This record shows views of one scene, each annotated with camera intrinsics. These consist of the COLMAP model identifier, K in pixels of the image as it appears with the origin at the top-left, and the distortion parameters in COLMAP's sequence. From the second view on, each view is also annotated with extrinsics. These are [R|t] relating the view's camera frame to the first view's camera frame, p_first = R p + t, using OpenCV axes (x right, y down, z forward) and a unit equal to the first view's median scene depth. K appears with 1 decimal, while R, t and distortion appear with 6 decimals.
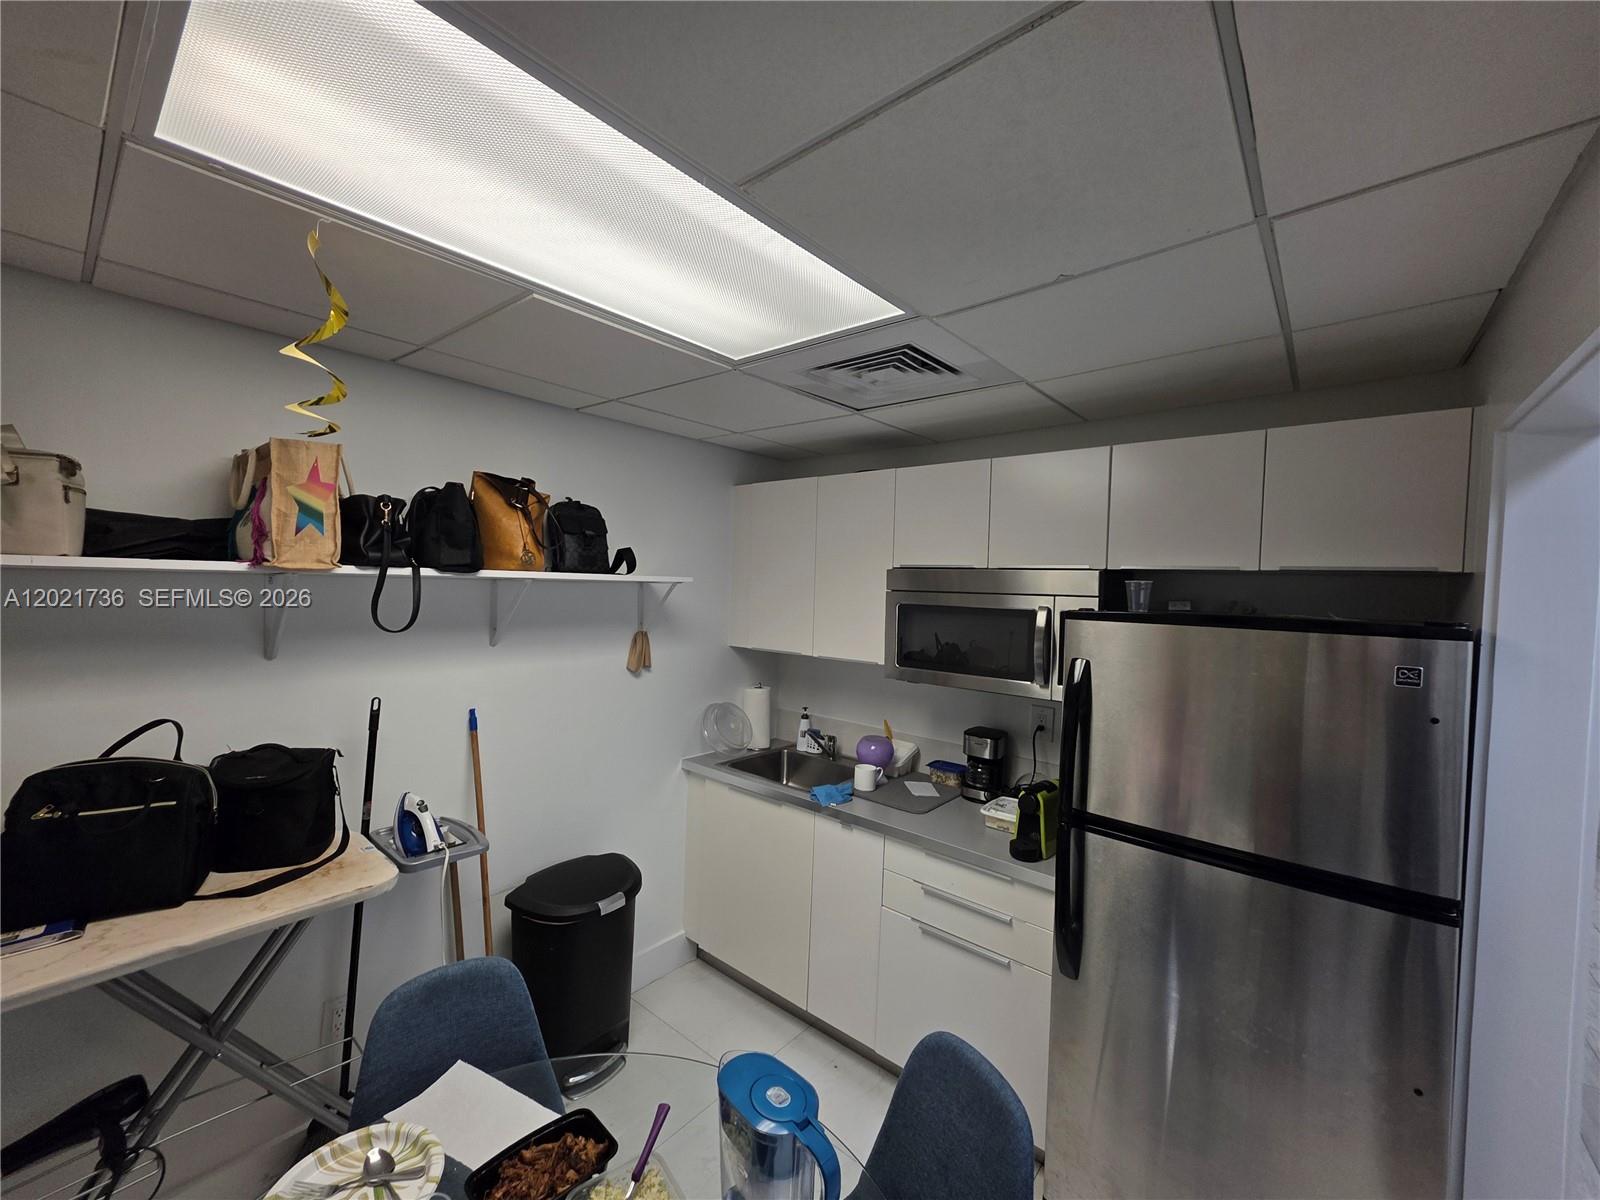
lens RADIAL K [[635.6, 0, 795.6], [0, 635.6, 598.2], [0, 0, 1]] dist [0.000972, -0.000159]
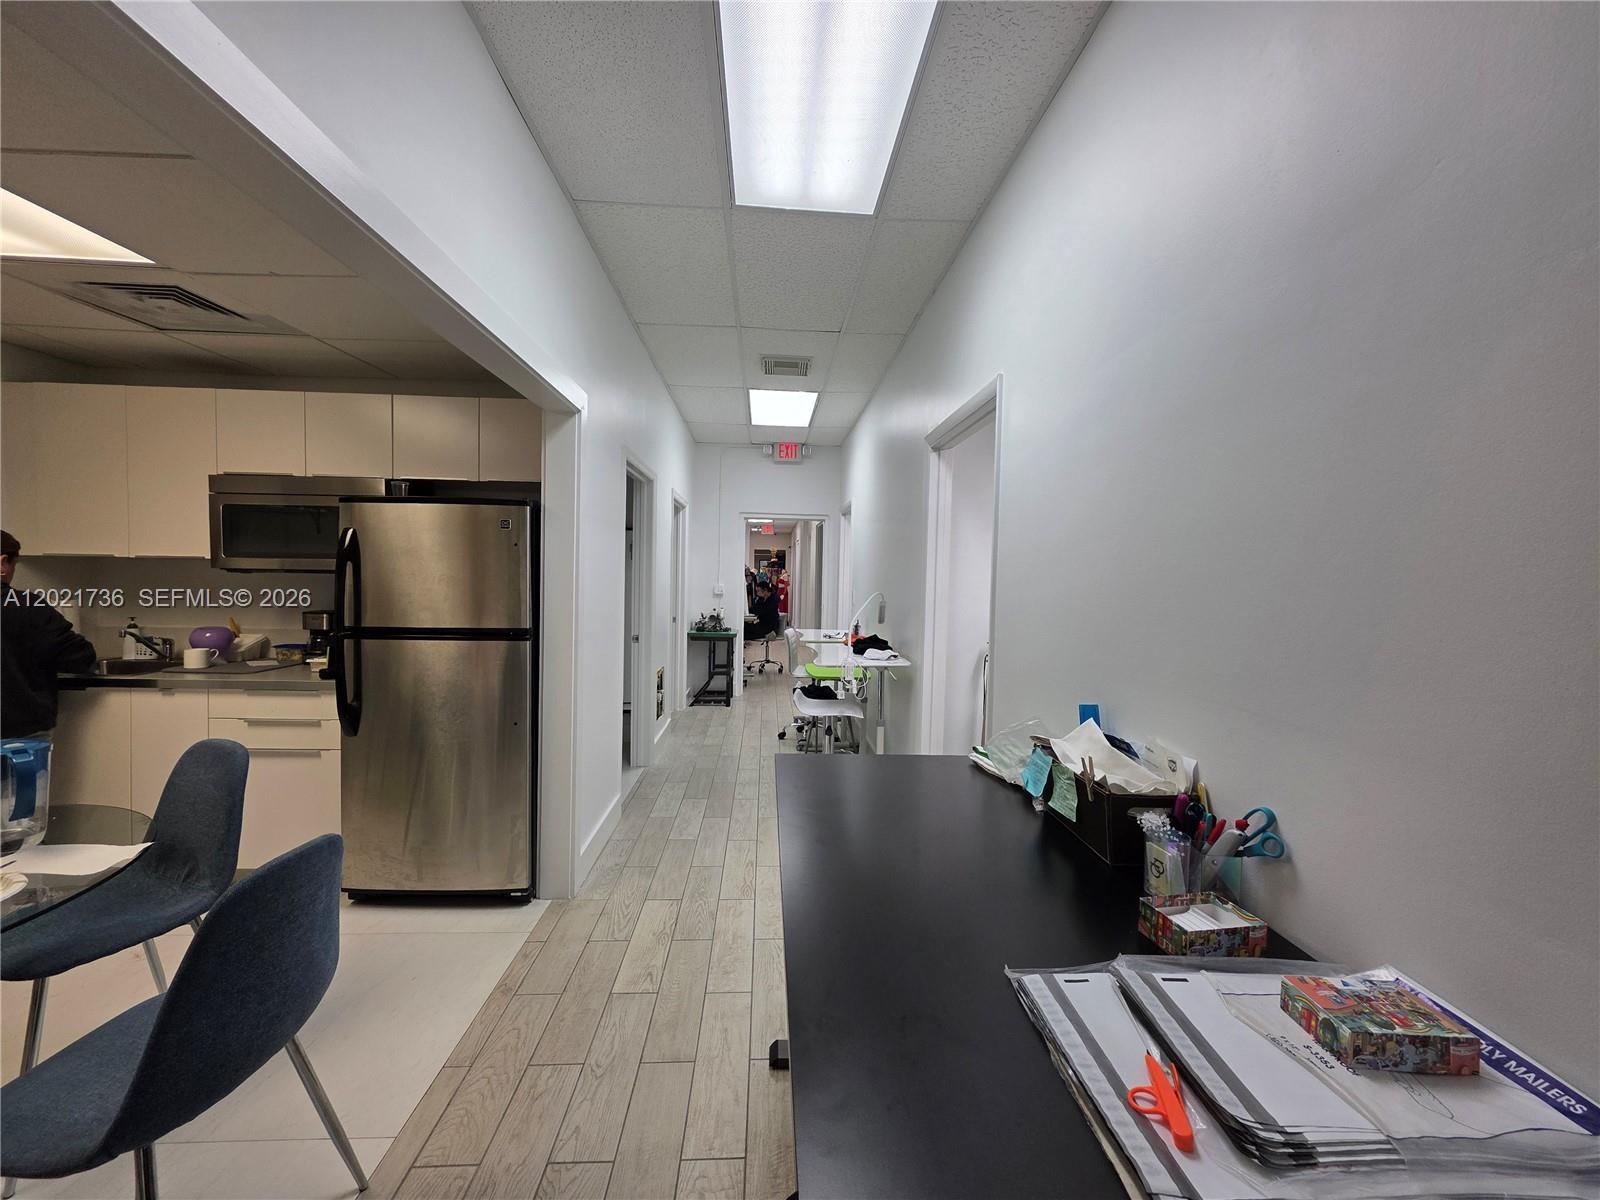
lens RADIAL K [[635.6, 0, 803.3], [0, 635.6, 598.7], [0, 0, 1]] dist [0.000972, -0.000159]
pose [[0.730836, -0.039575, 0.681405, 0.136932], [0.017829, 0.999084, 0.038903, 0.156659], [-0.682321, -0.016283, 0.730872, -0.603225]]
